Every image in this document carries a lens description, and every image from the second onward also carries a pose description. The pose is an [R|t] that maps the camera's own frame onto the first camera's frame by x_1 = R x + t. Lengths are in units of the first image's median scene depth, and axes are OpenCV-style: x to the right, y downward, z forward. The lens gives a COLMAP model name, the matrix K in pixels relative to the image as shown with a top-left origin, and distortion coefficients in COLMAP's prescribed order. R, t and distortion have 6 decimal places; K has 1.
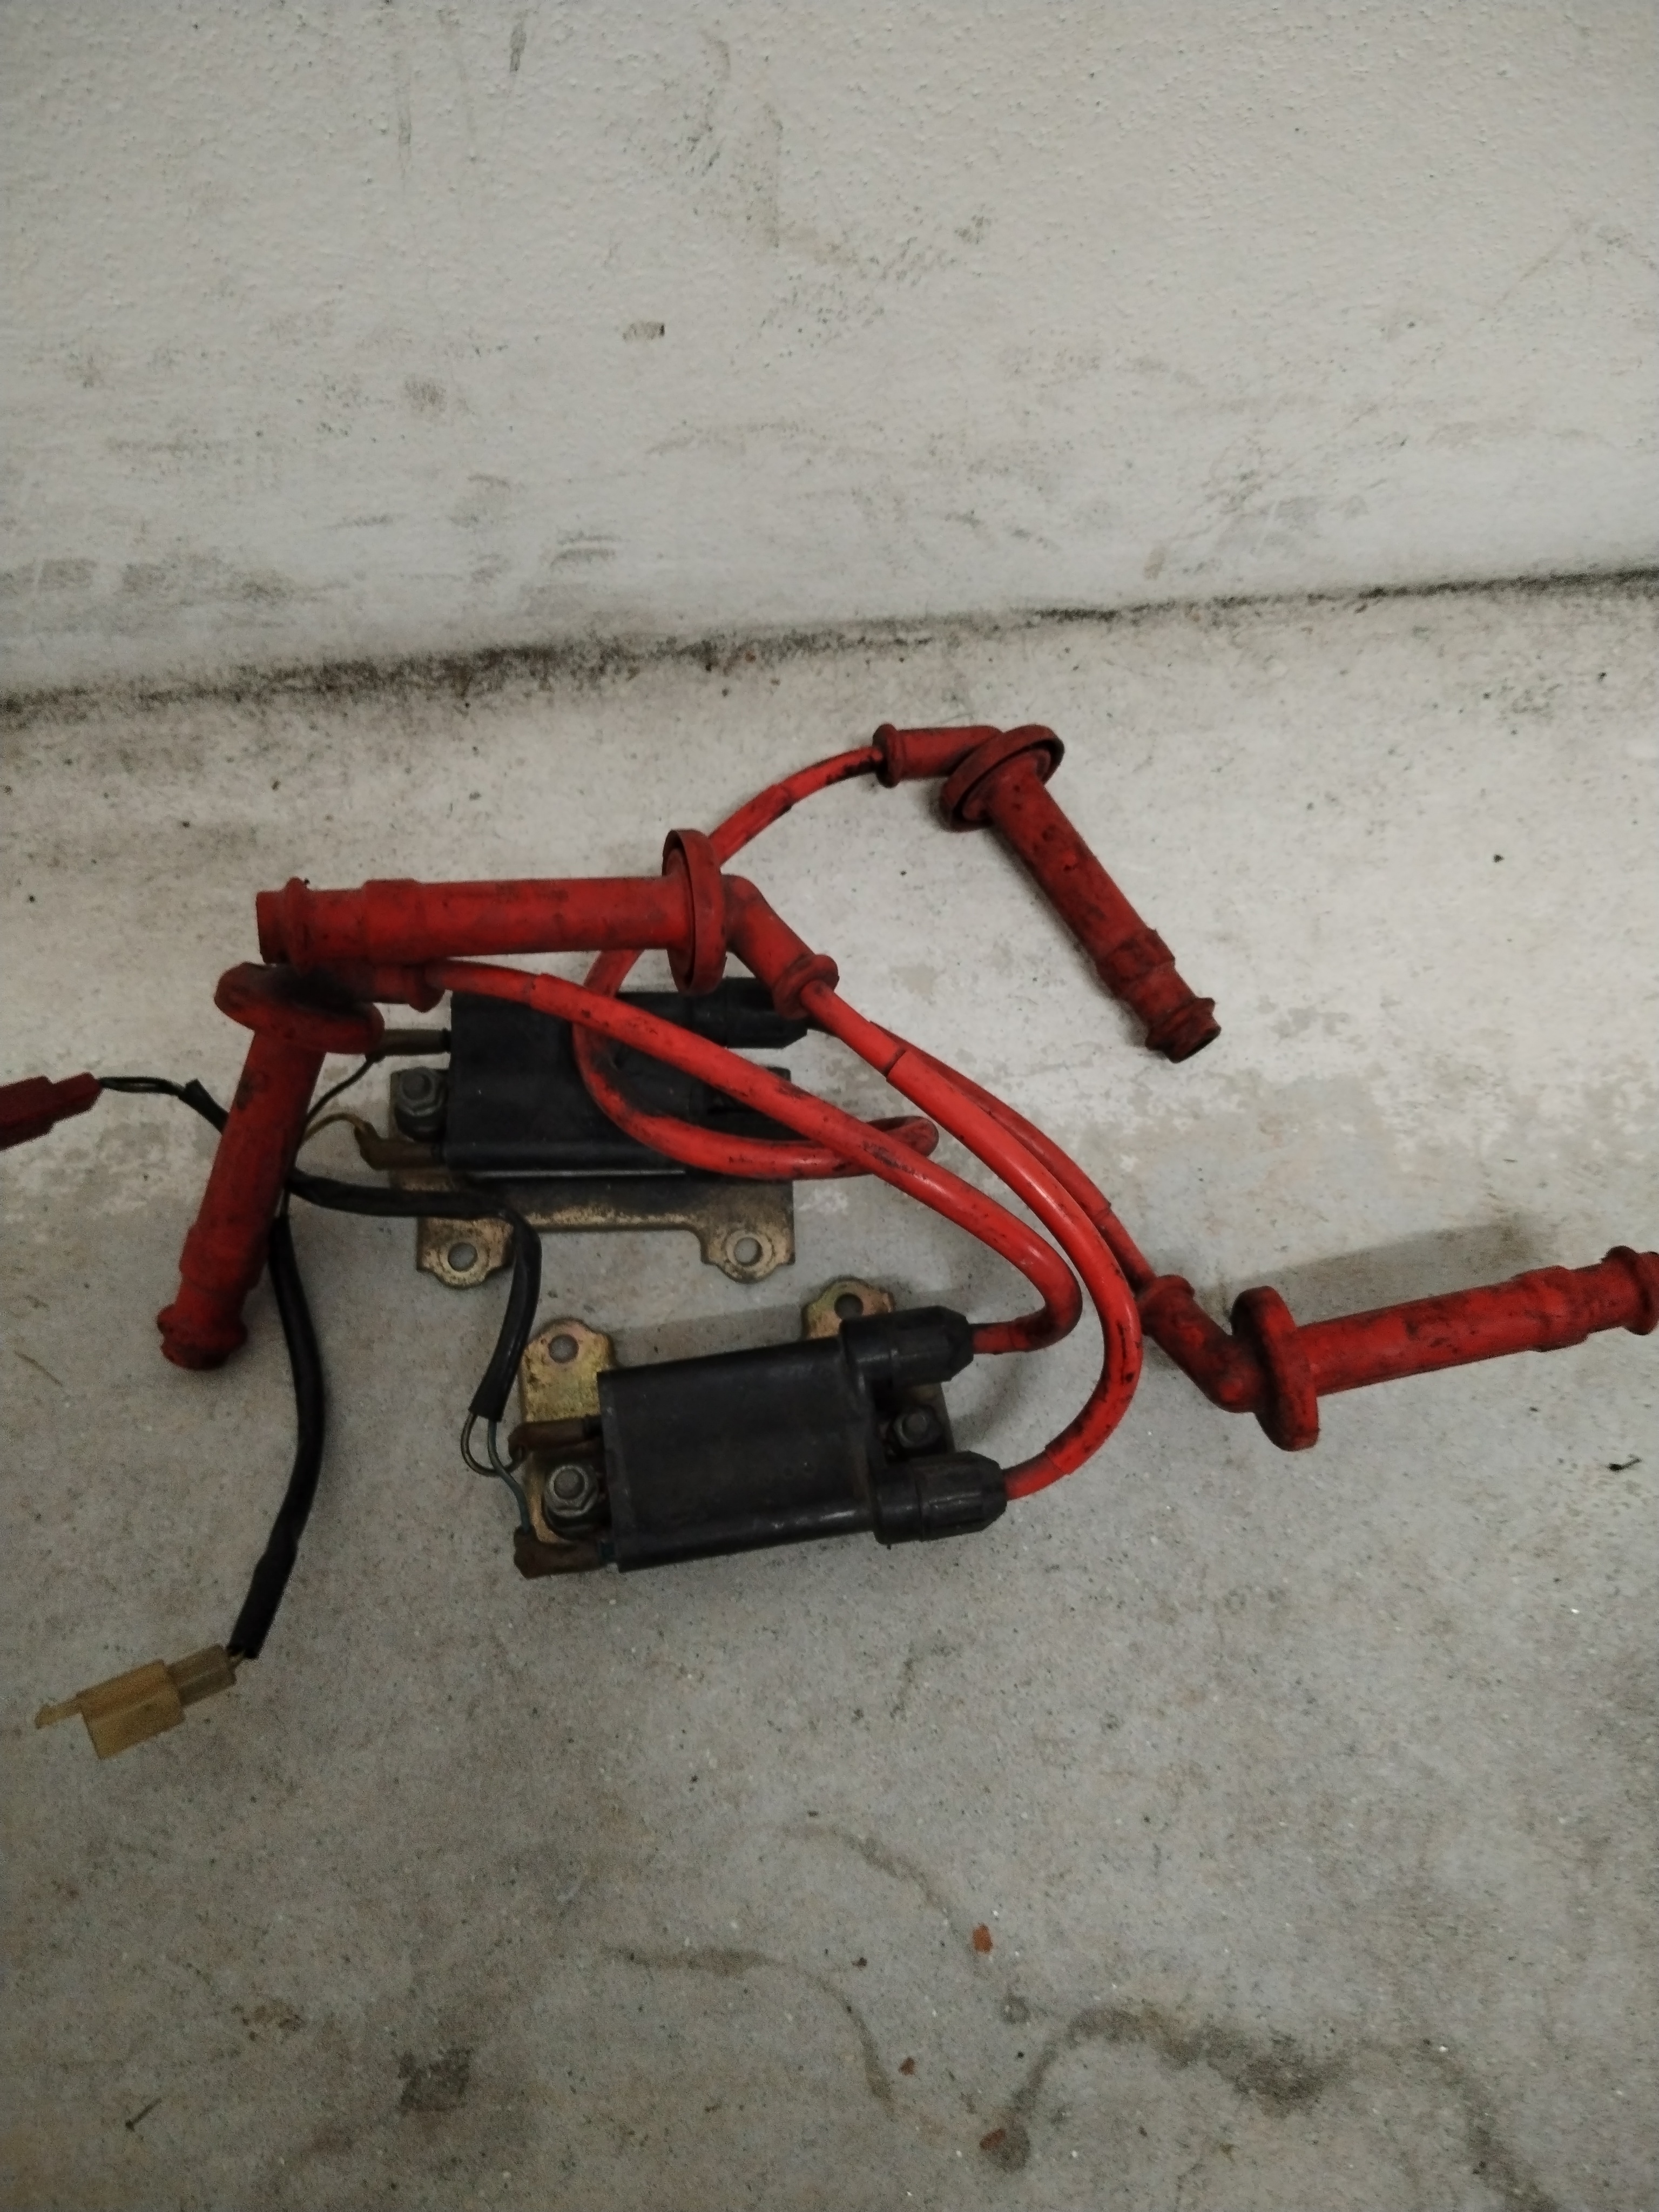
lens RADIAL K [[1704.9, 0, 834.3], [0, 1704.9, 1106.5], [0, 0, 1]] dist [-0.020838, -0.013118]
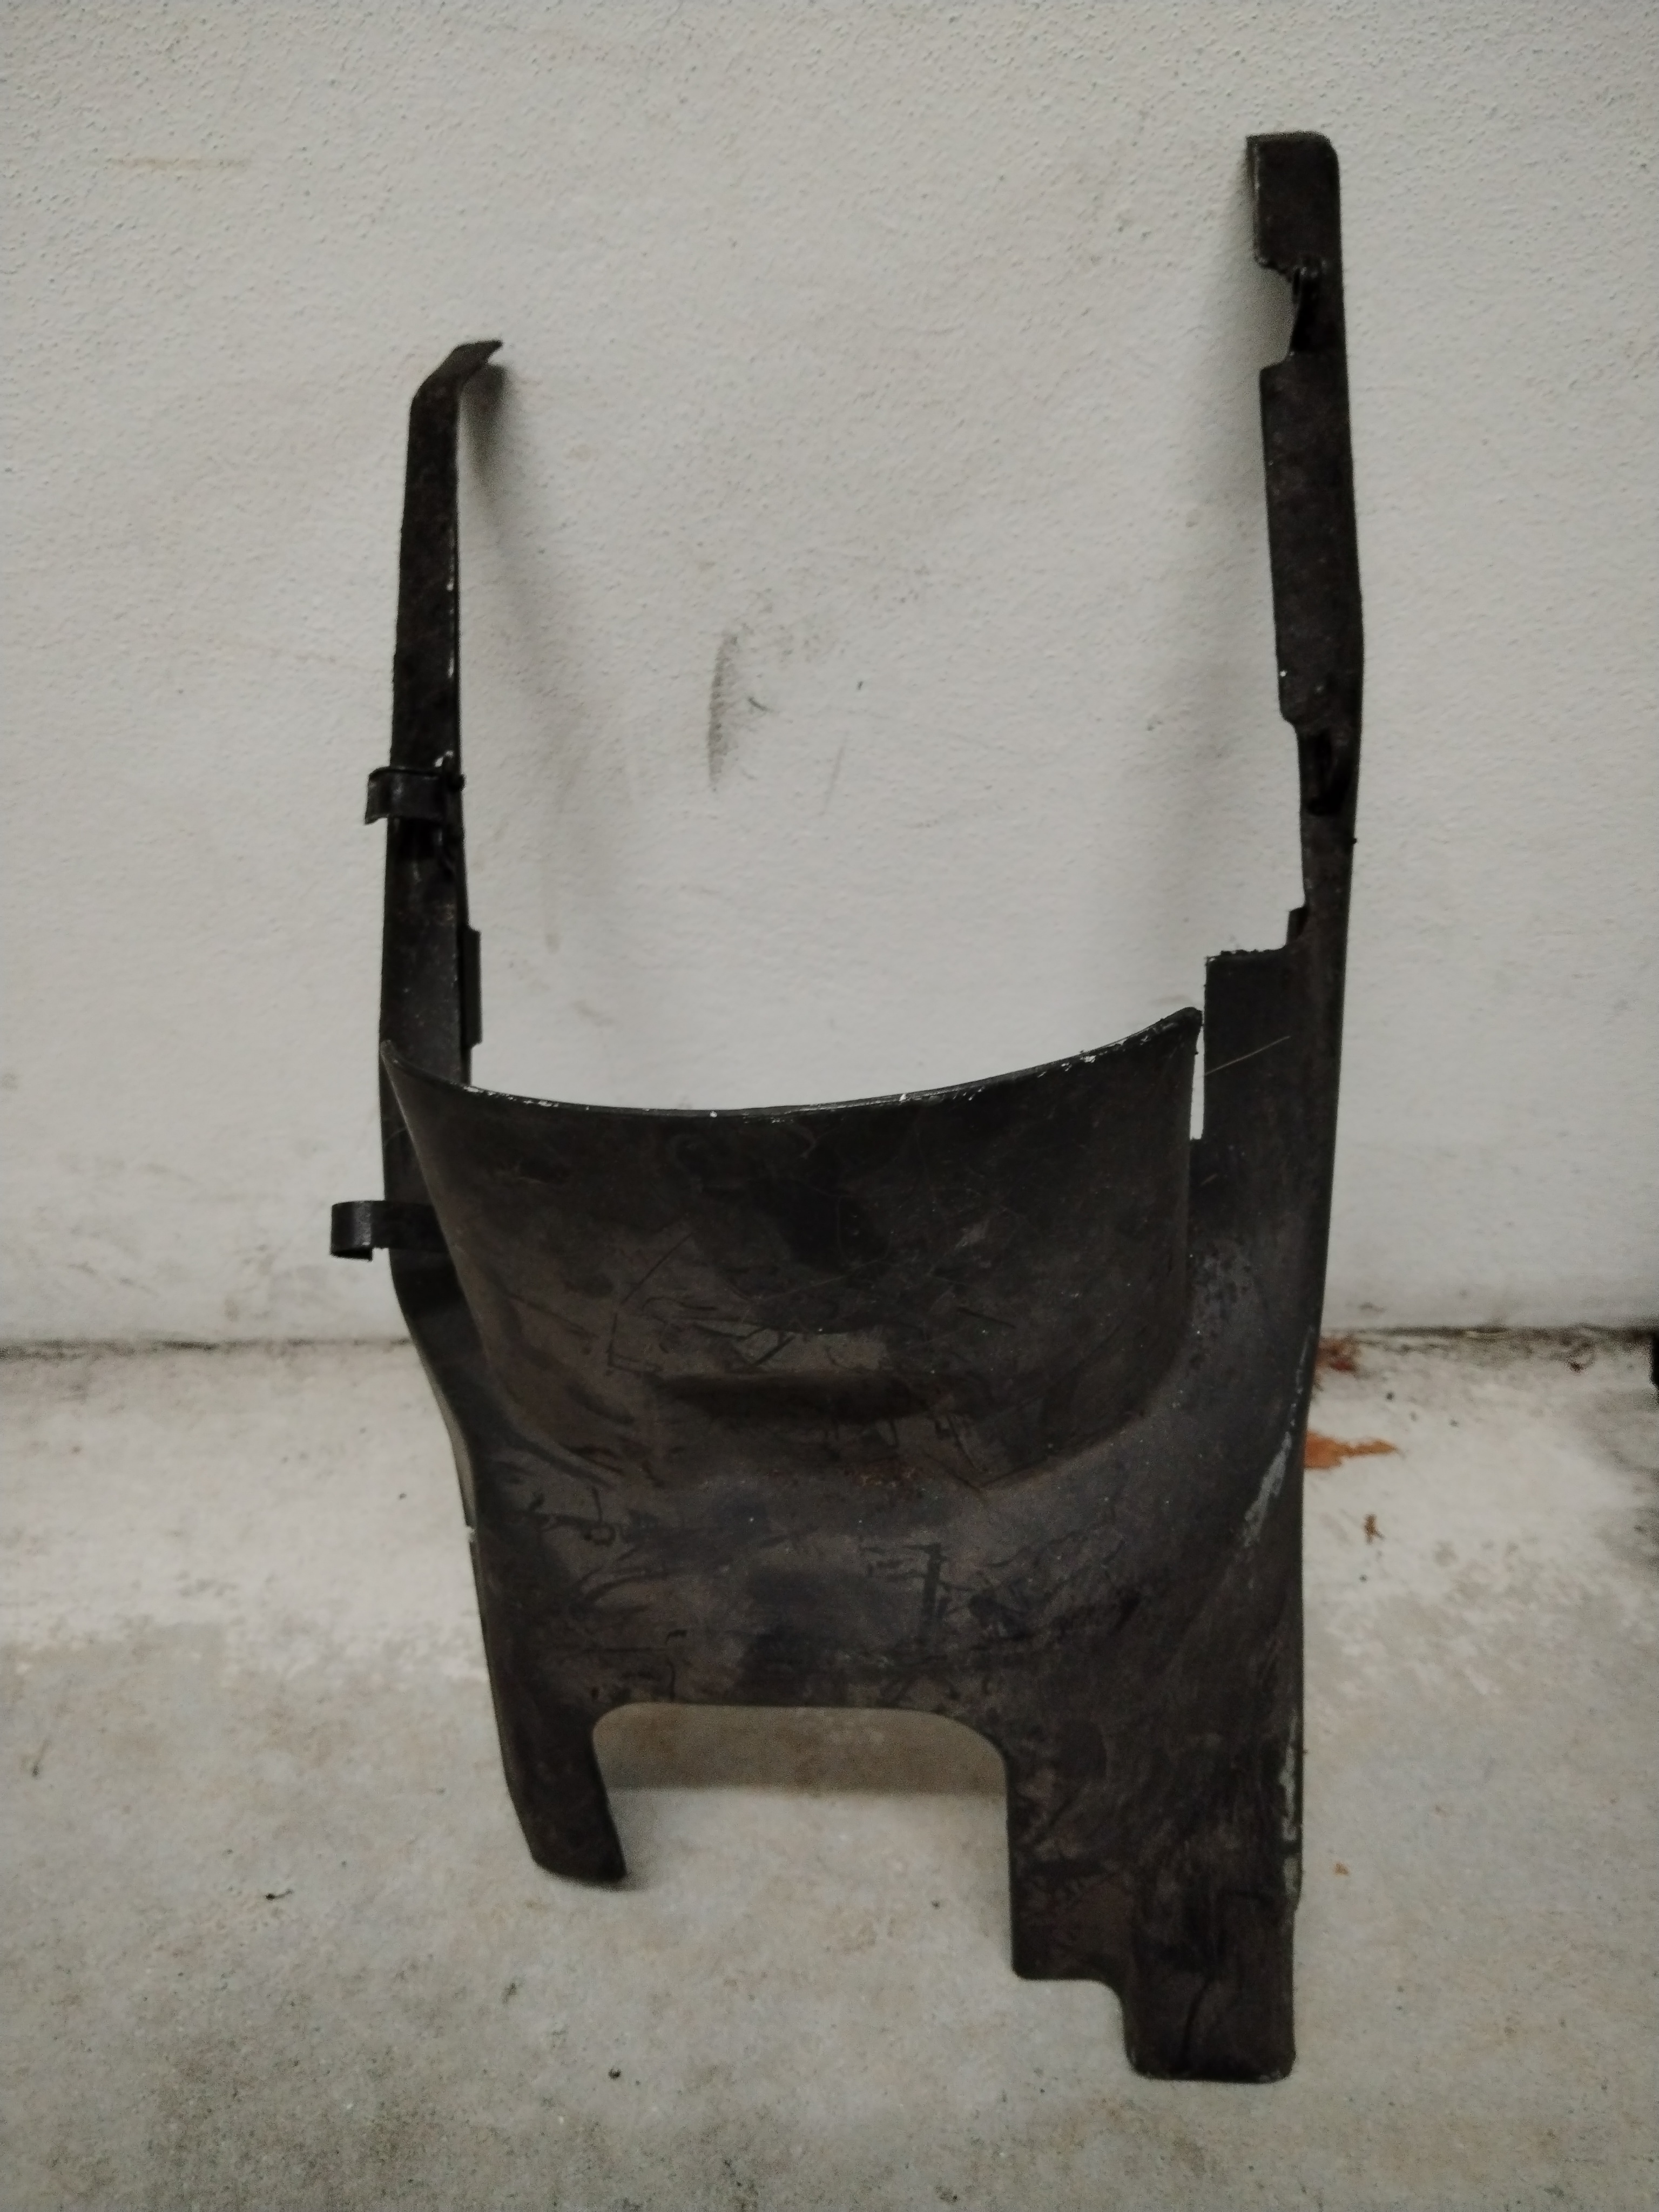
lens RADIAL K [[1704.9, 0, 837.0], [0, 1704.9, 1099.9], [0, 0, 1]] dist [-0.020838, -0.013118]
pose [[0.997692, 0.015581, -0.066085, 0.878129], [-0.051251, 0.811221, -0.582489, 0.407266], [0.044534, 0.584532, 0.810147, -0.330470]]
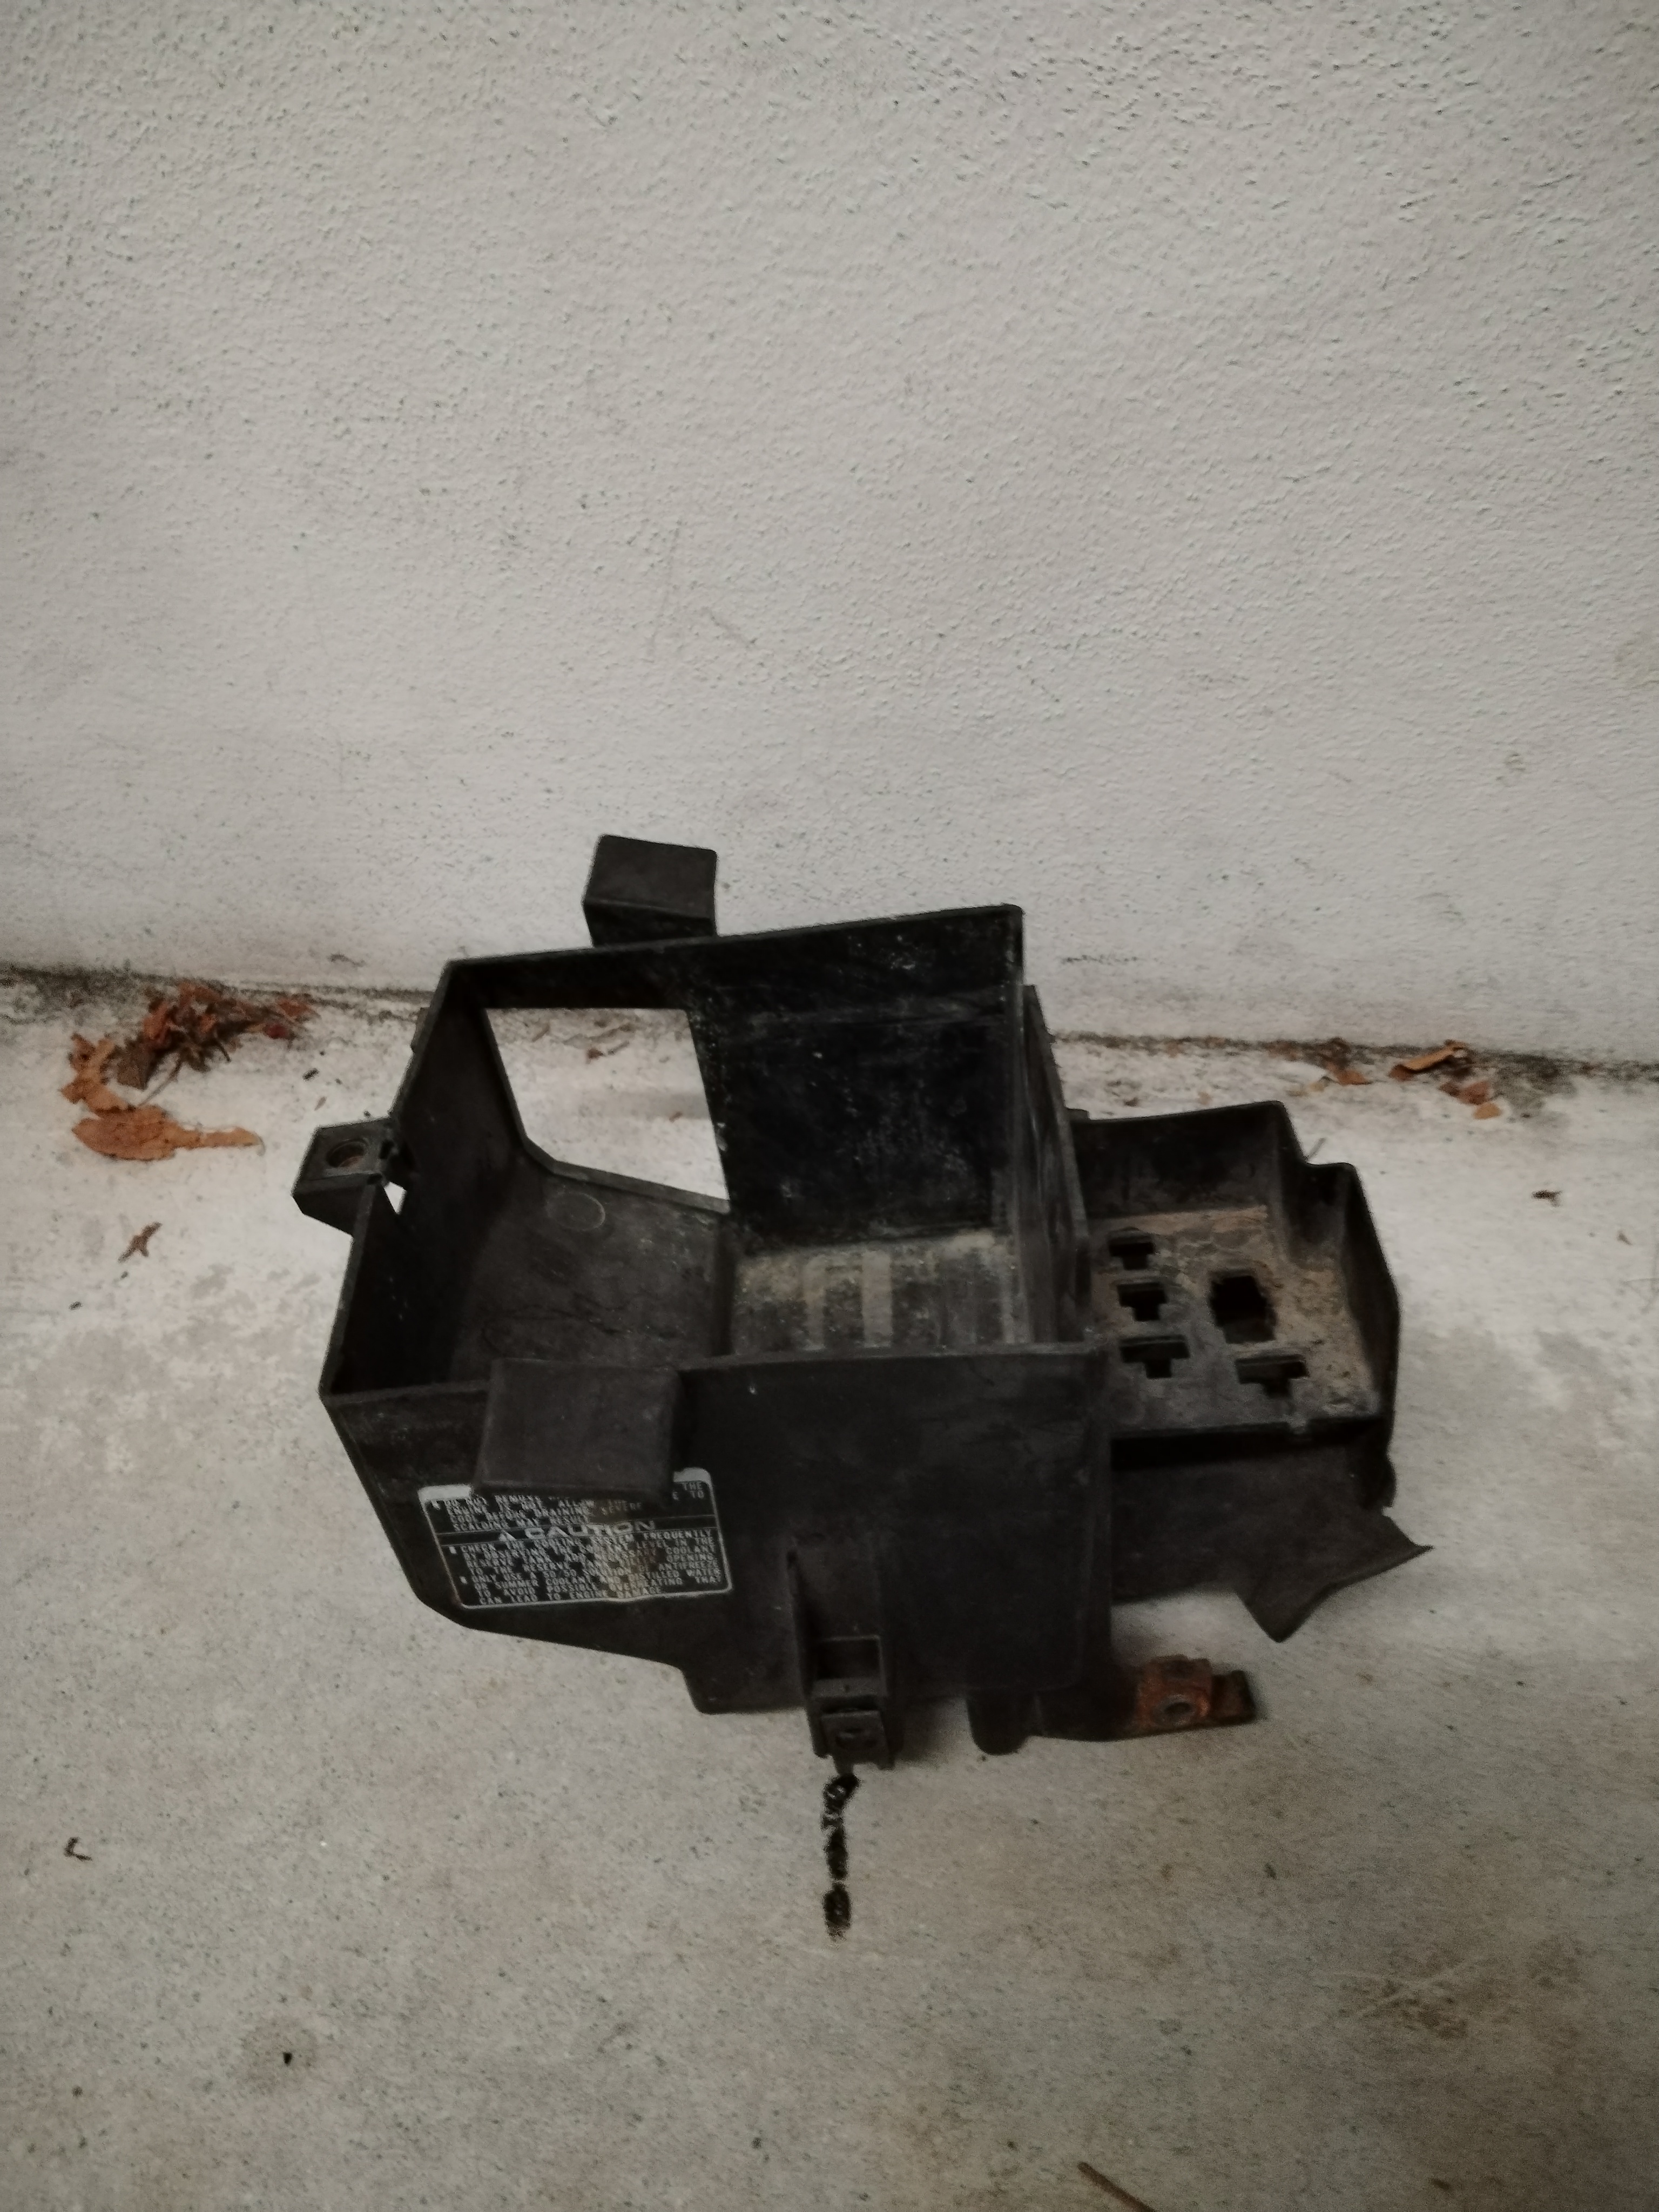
lens RADIAL K [[1704.9, 0, 831.6], [0, 1704.9, 1106.9], [0, 0, 1]] dist [-0.020838, -0.013118]
pose [[0.986741, 0.096129, -0.130774, 1.846487], [-0.141118, 0.906164, -0.398689, 0.125349], [0.080177, 0.411857, 0.907715, 0.089403]]
